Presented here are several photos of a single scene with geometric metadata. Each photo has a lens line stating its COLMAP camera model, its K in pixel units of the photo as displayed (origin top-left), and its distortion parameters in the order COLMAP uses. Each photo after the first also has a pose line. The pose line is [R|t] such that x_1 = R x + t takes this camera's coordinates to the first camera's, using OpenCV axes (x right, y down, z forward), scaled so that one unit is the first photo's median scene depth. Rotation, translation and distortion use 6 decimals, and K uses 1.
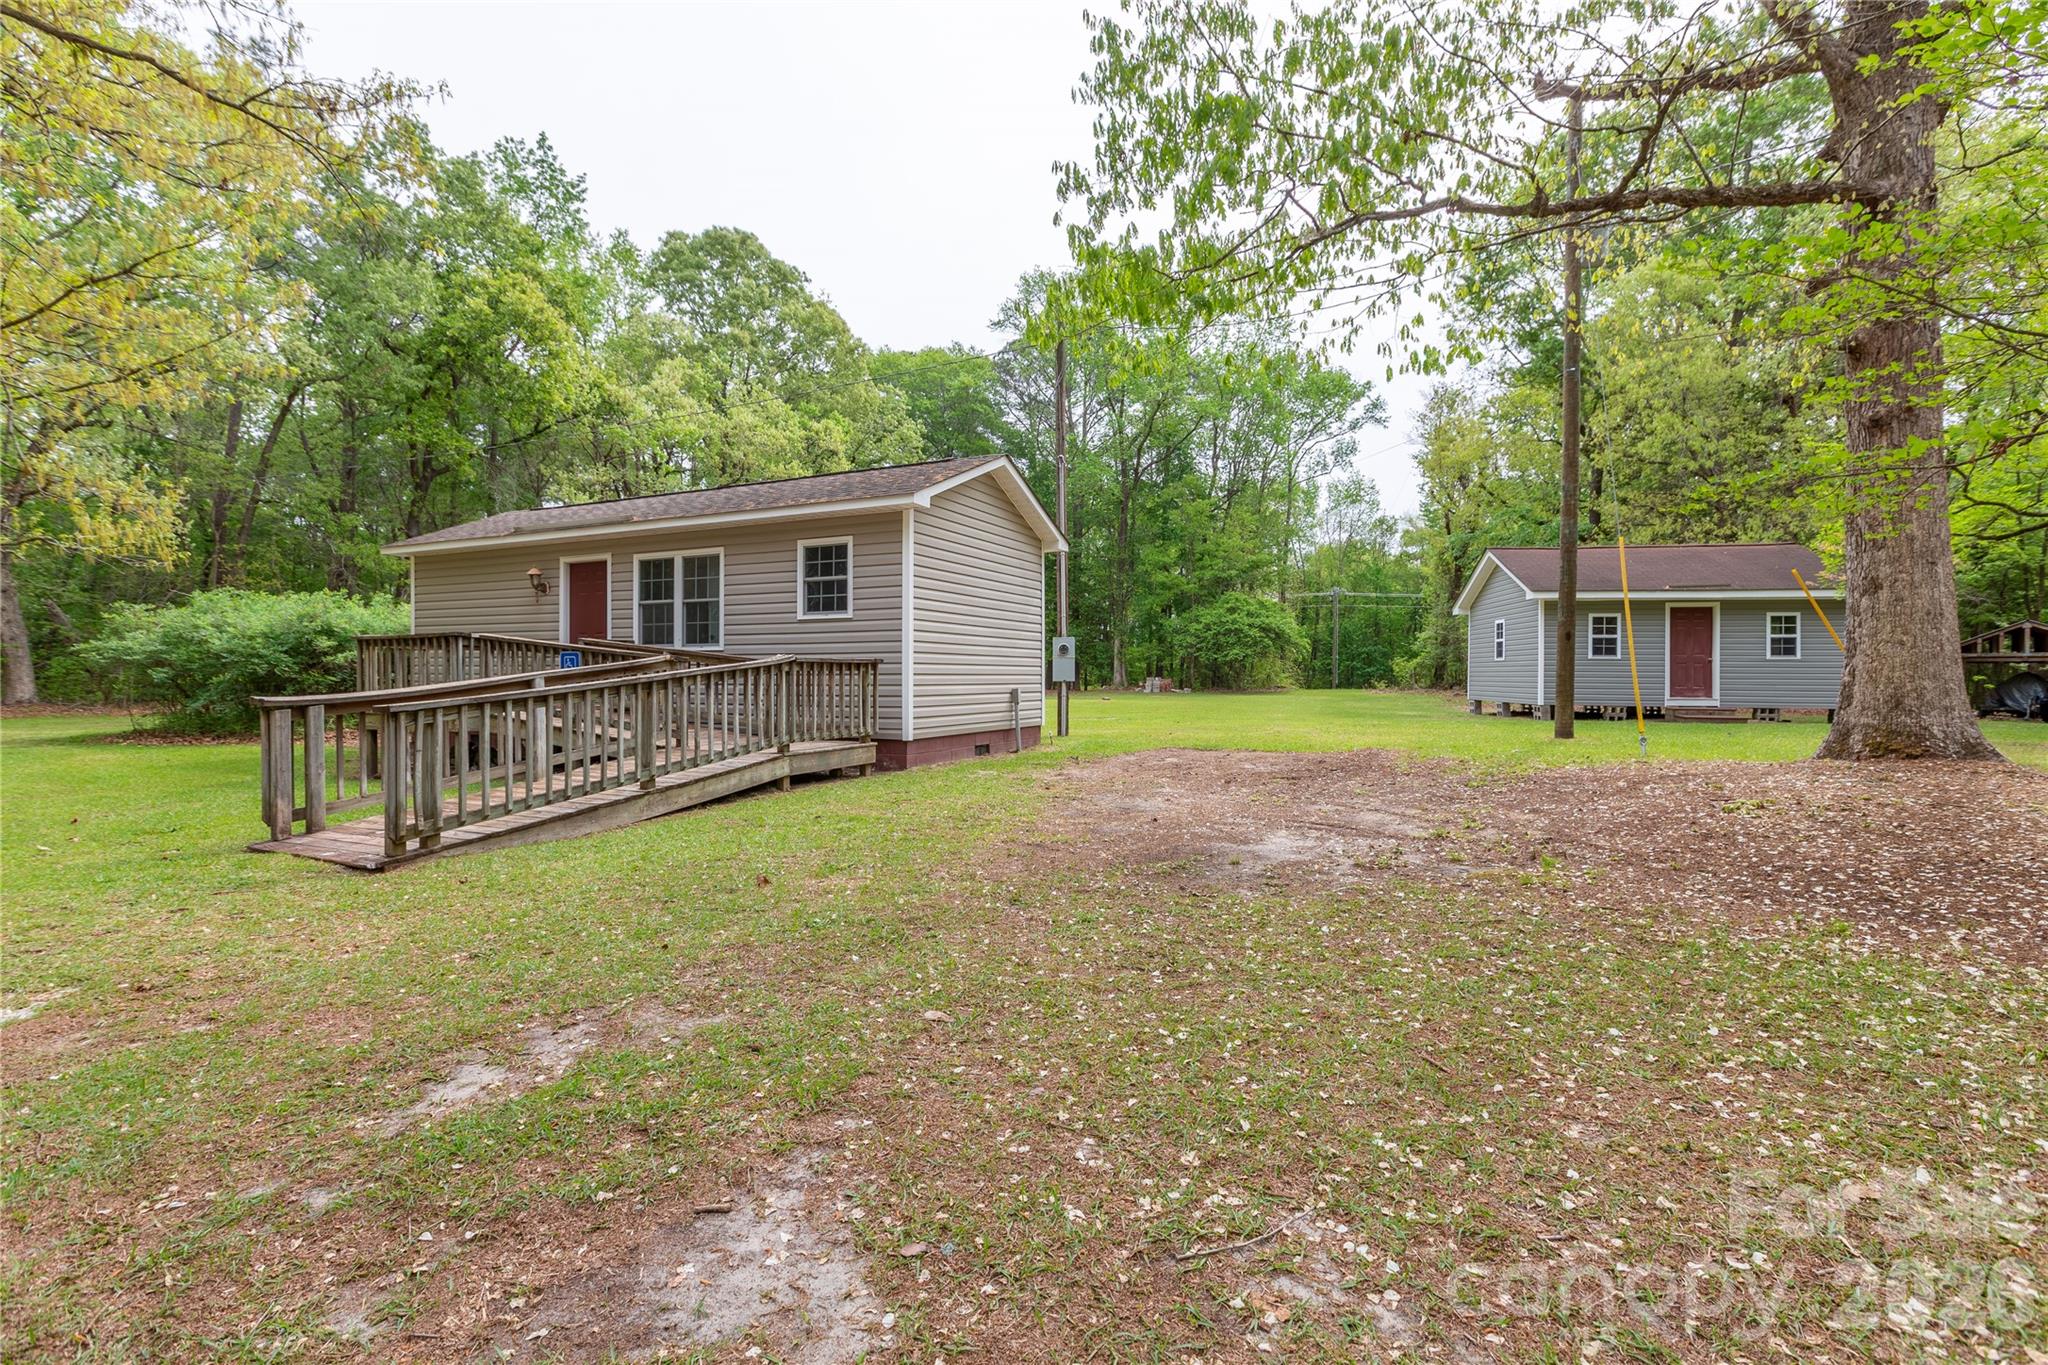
lens RADIAL K [[912.0, 0, 1026.5], [0, 912.0, 669.8], [0, 0, 1]] dist [0.001743, -0.000439]
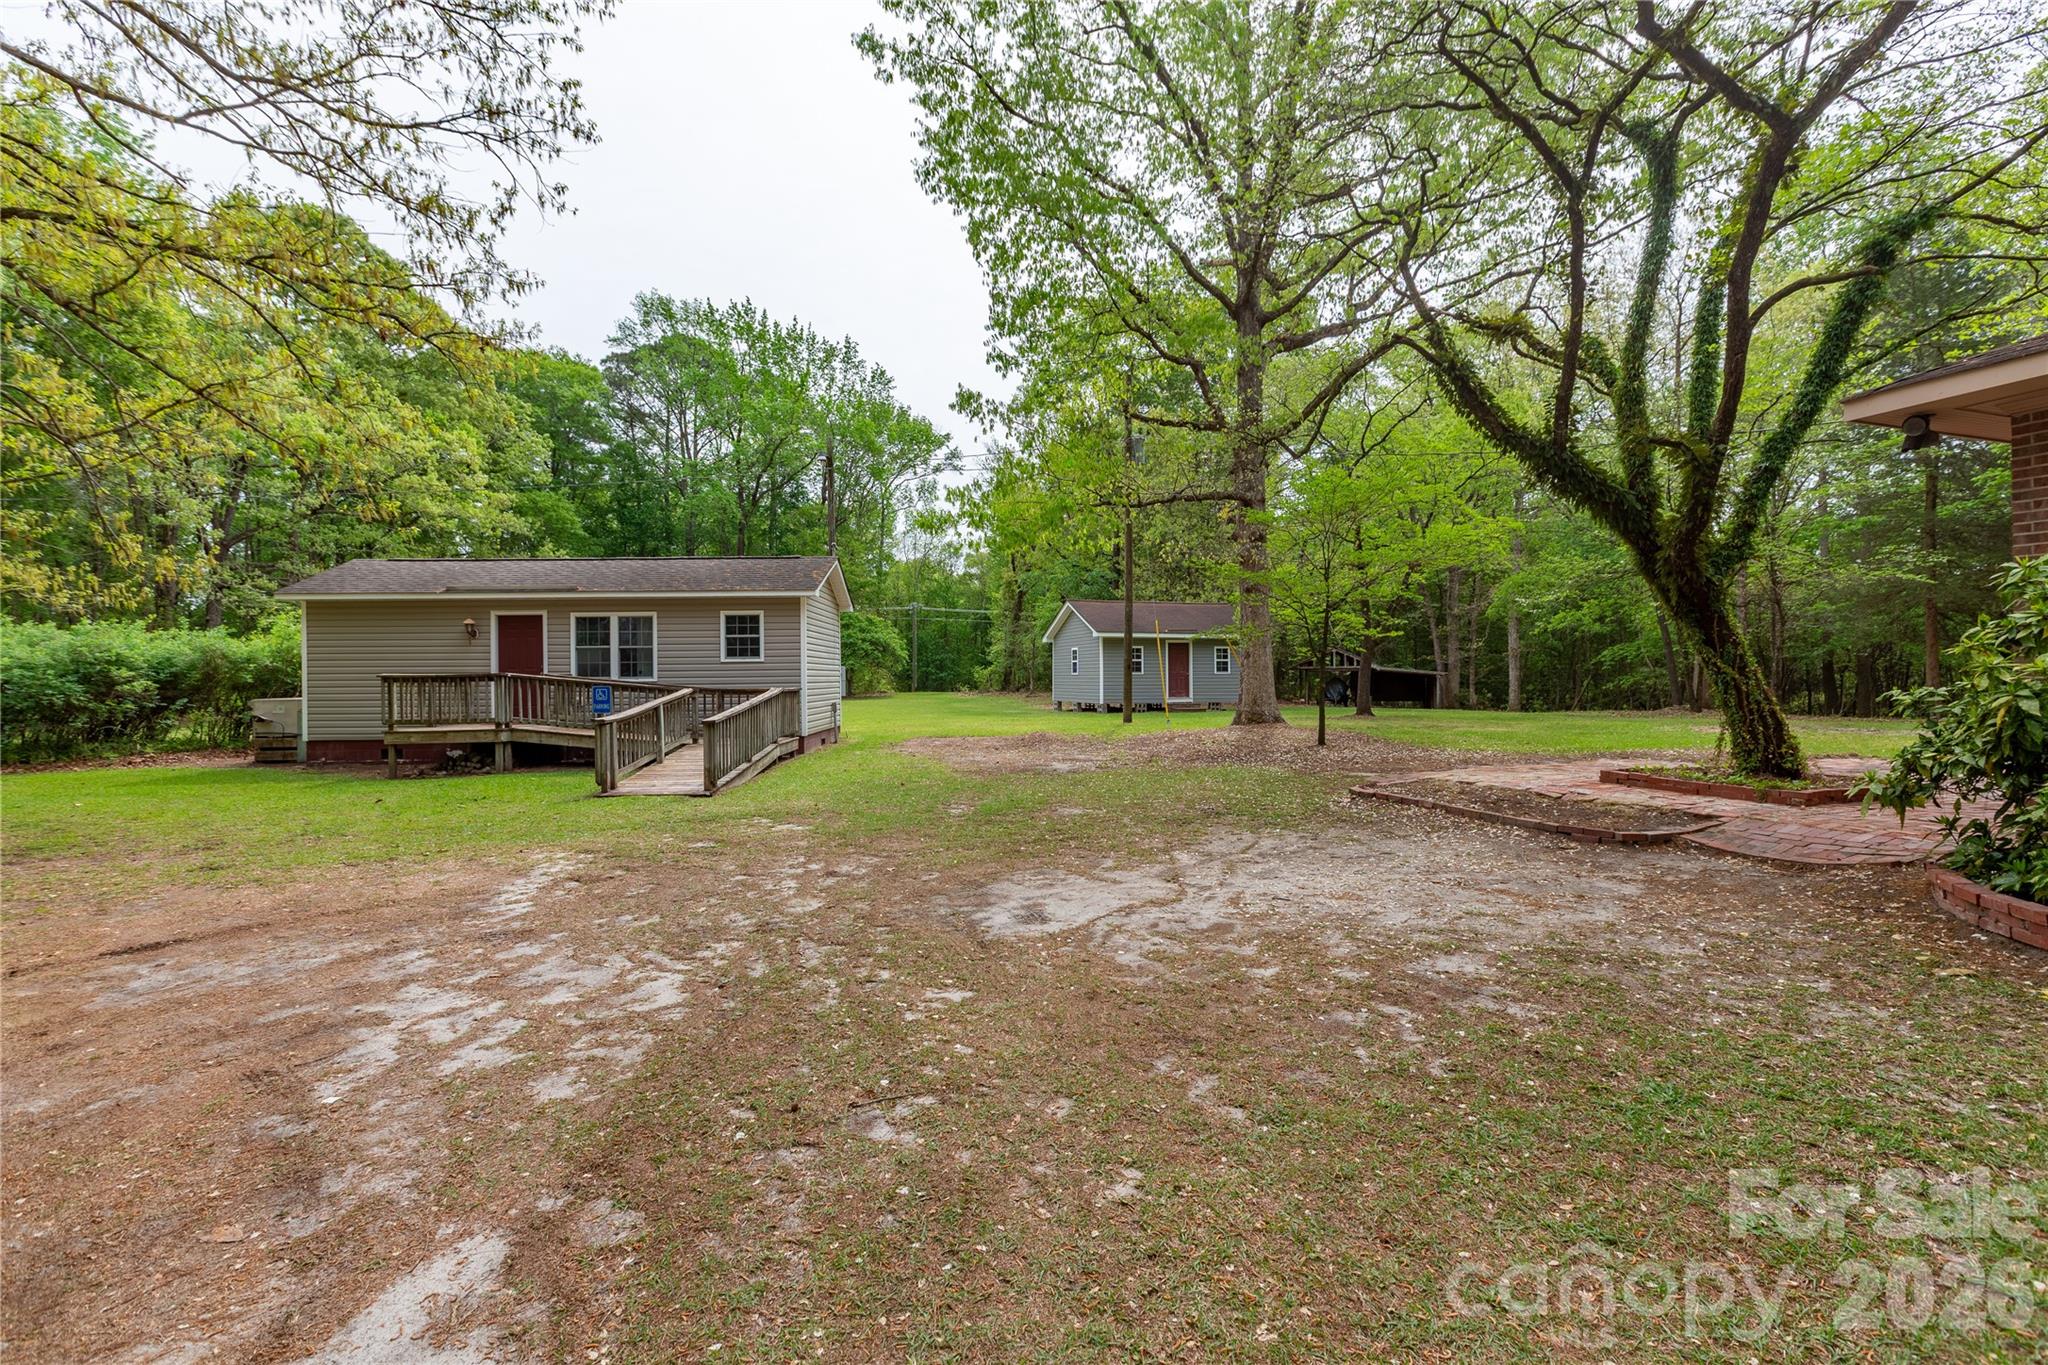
lens RADIAL K [[912.0, 0, 1026.5], [0, 912.0, 669.8], [0, 0, 1]] dist [0.001743, -0.000439]
pose [[0.888081, -0.006271, 0.459645, -0.328714], [0.007624, 0.999970, -0.001087, -0.023320], [-0.459625, 0.004470, 0.888102, -0.406467]]
